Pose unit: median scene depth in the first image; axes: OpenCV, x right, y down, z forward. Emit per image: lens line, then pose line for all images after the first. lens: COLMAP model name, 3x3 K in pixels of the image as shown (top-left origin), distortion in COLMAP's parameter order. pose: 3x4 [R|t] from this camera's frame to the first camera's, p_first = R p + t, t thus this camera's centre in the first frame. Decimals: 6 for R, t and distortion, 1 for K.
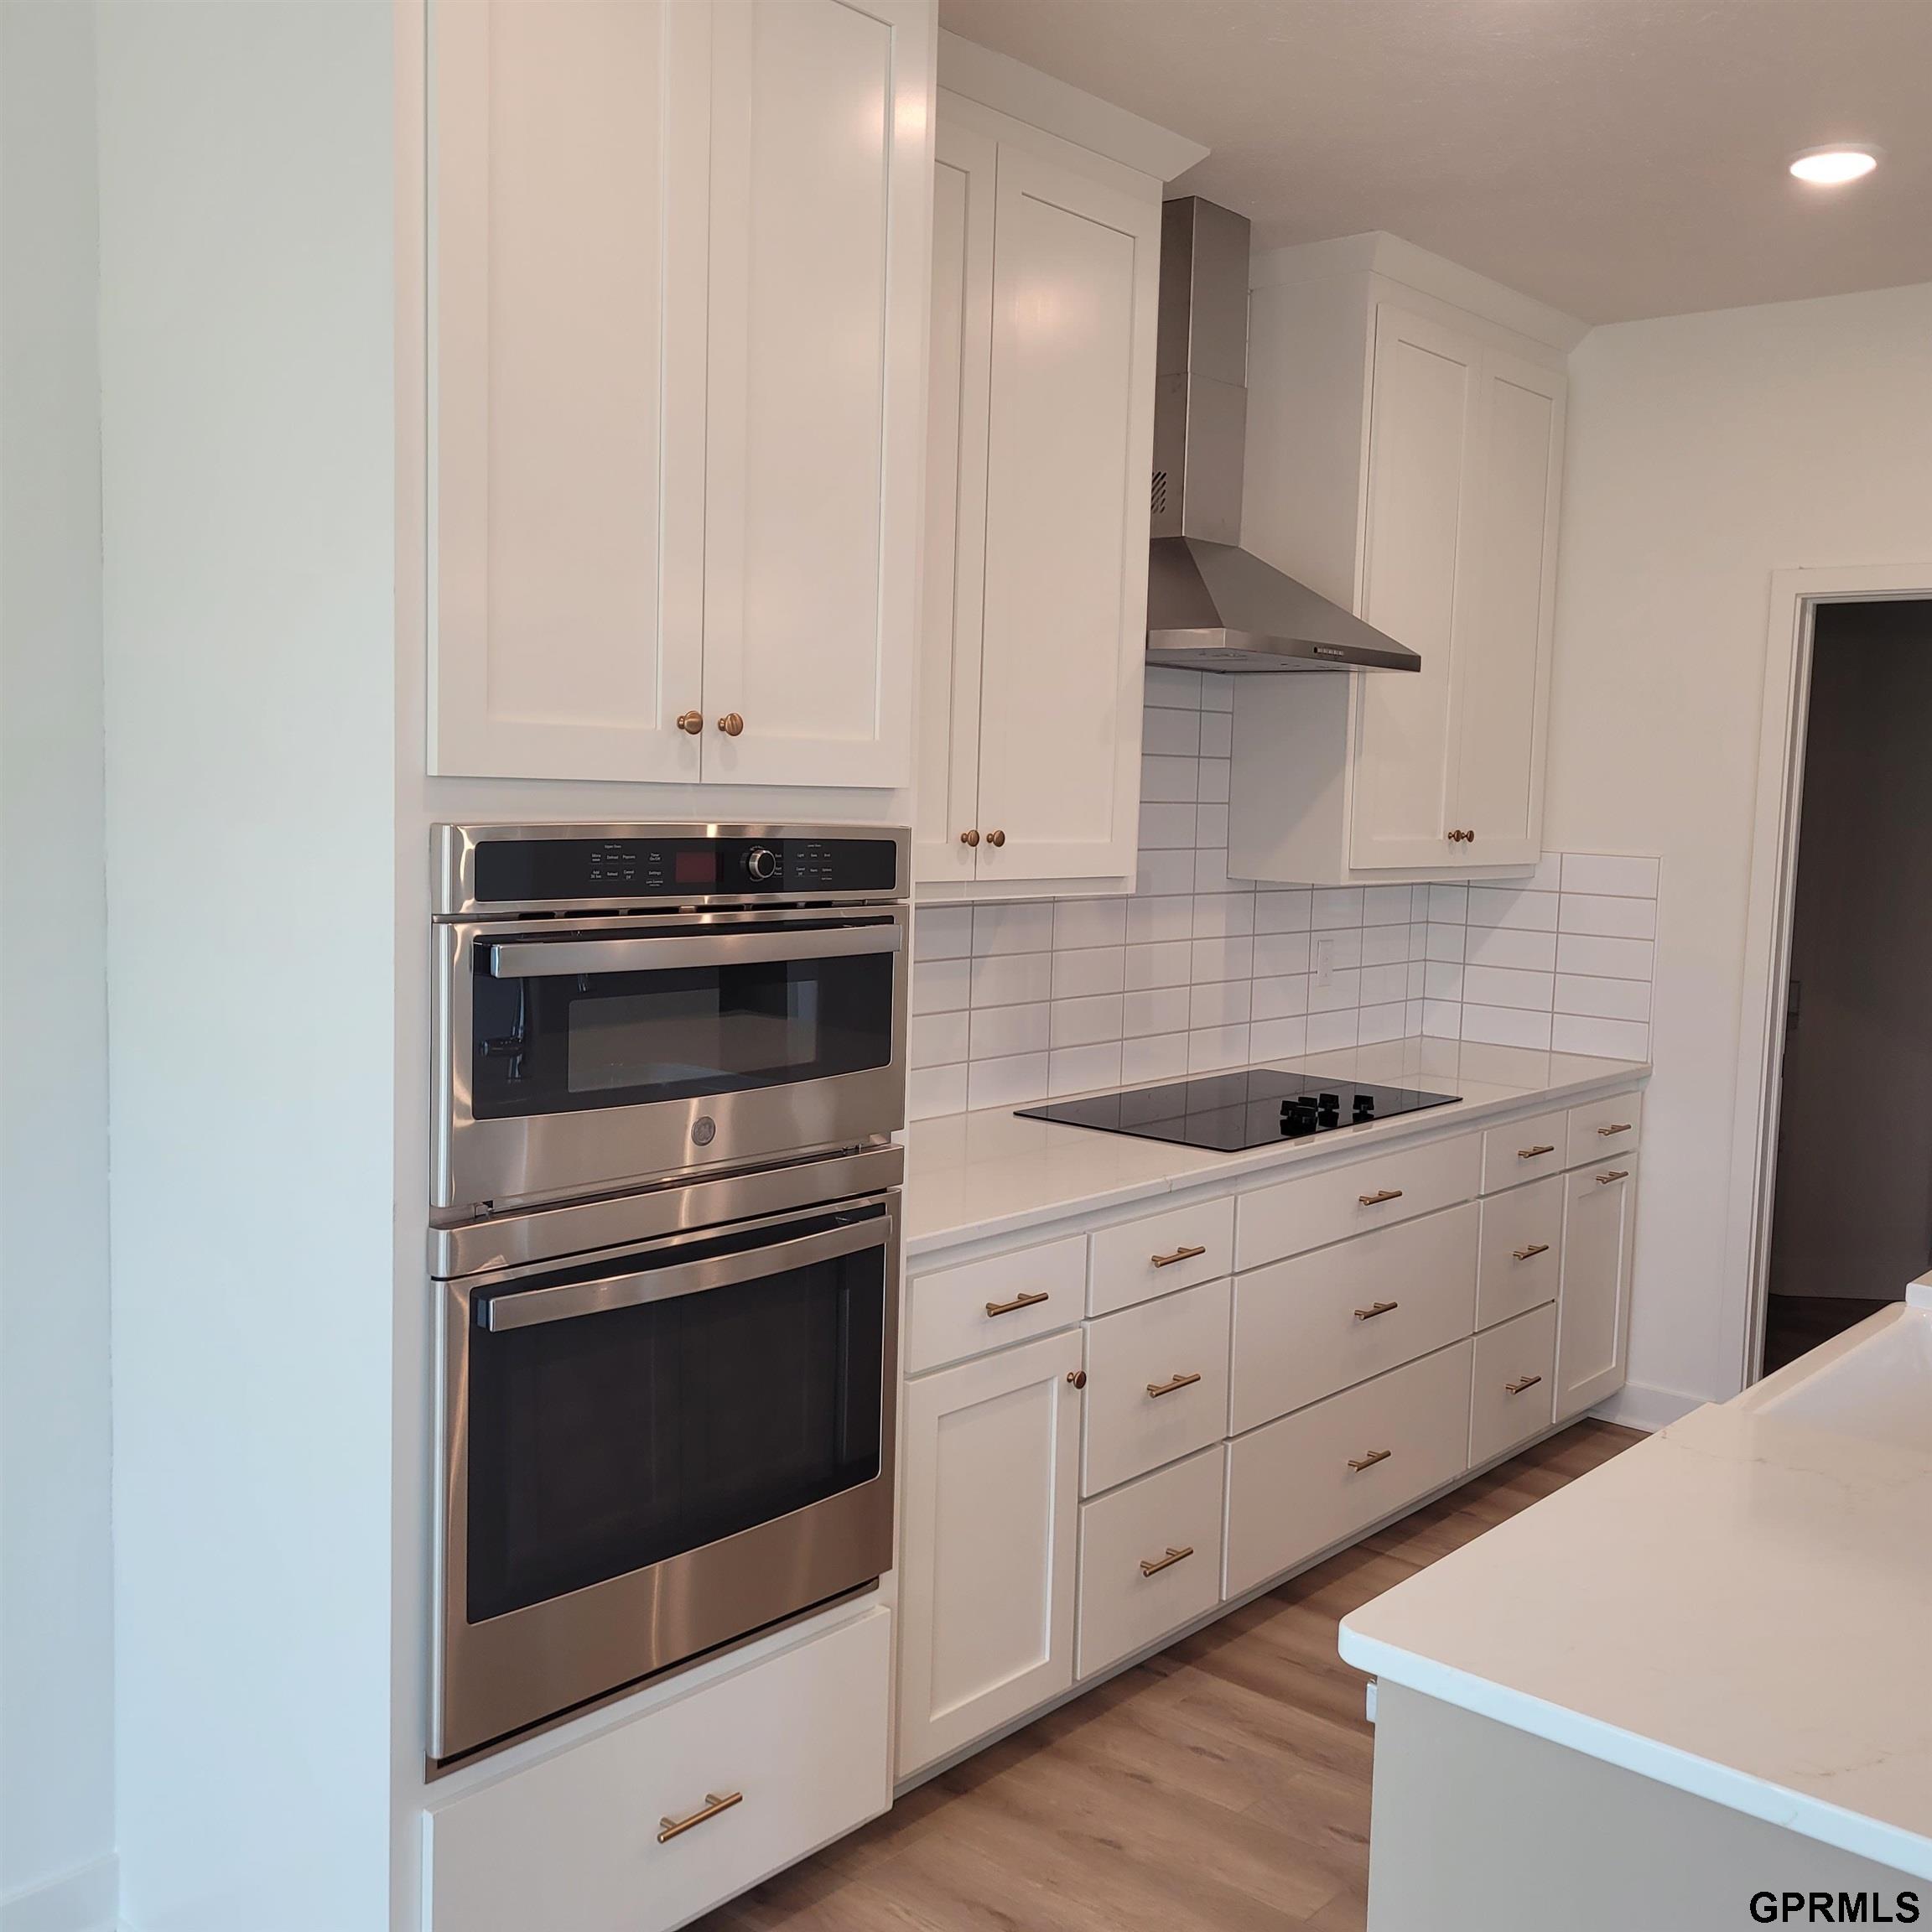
lens RADIAL K [[1959.2, 0, 968.4], [0, 1959.2, 959.2], [0, 0, 1]] dist [0.040021, 0.000000]
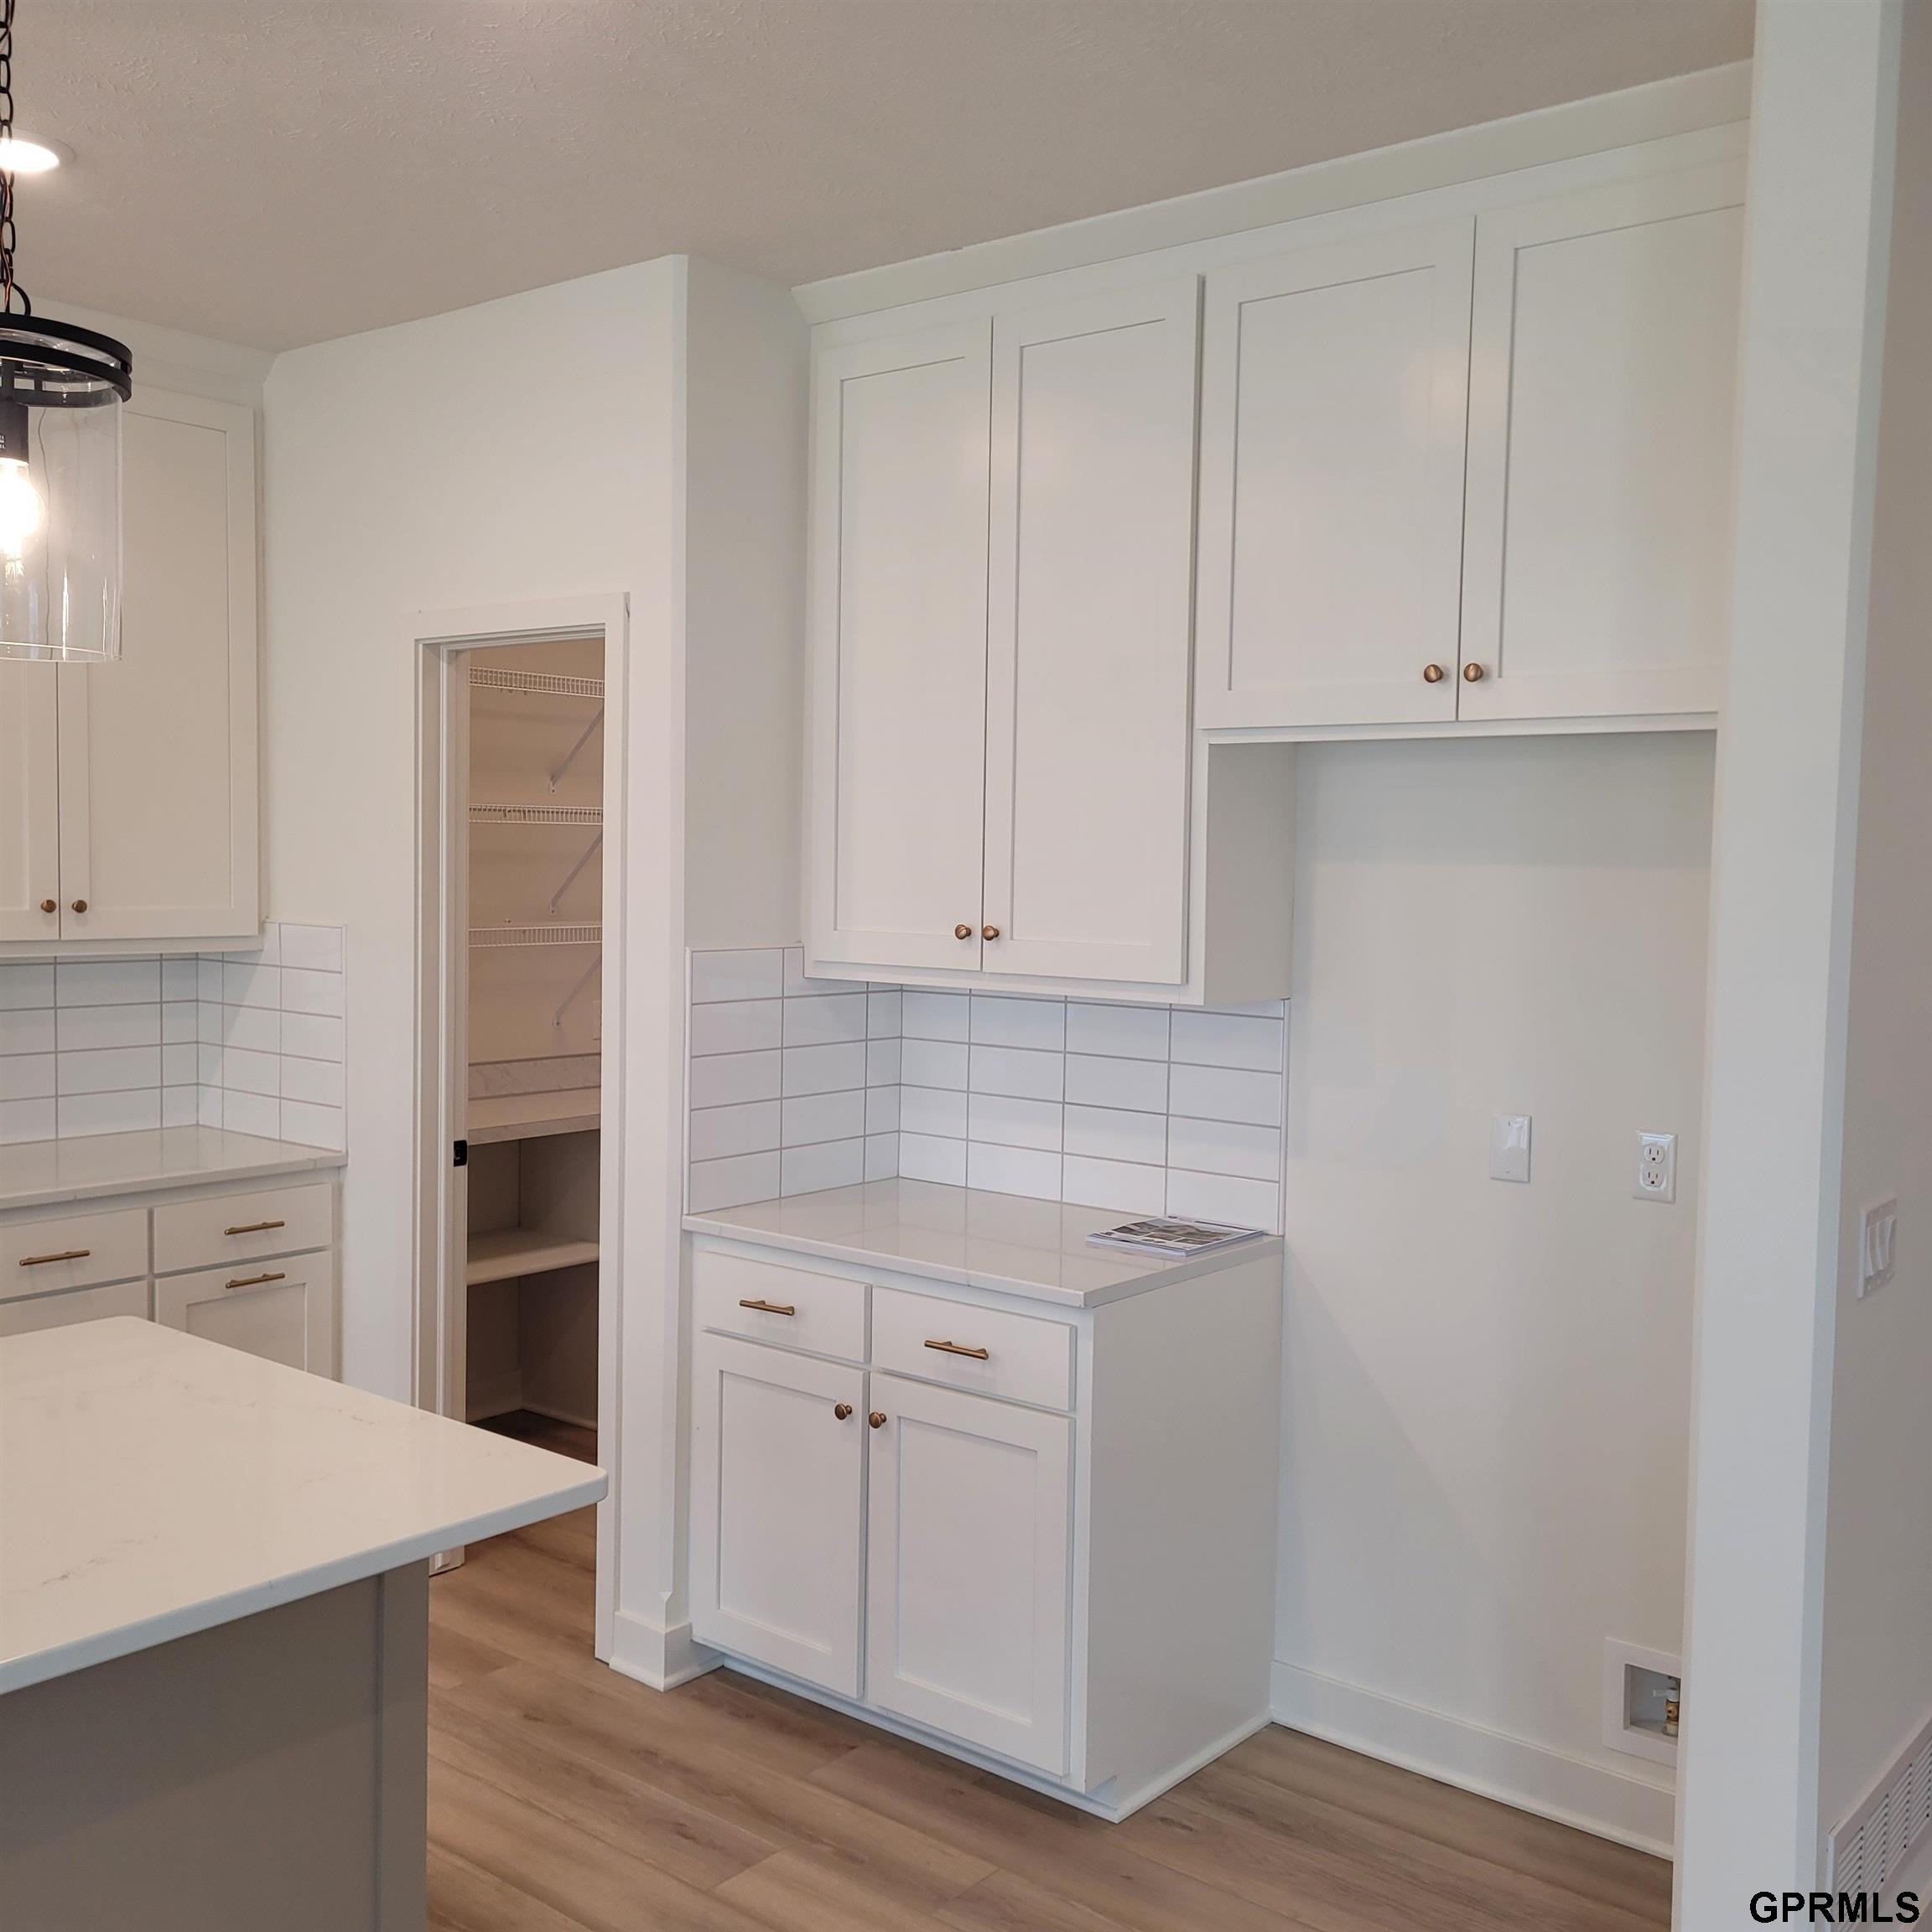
lens RADIAL K [[1959.2, 0, 971.1], [0, 1959.2, 971.2], [0, 0, 1]] dist [0.040021, 0.000000]
pose [[0.999504, -0.018394, 0.025562, 0.782730], [0.019167, 0.999357, -0.030318, 0.002900], [-0.024988, 0.030793, 0.999213, 0.096725]]
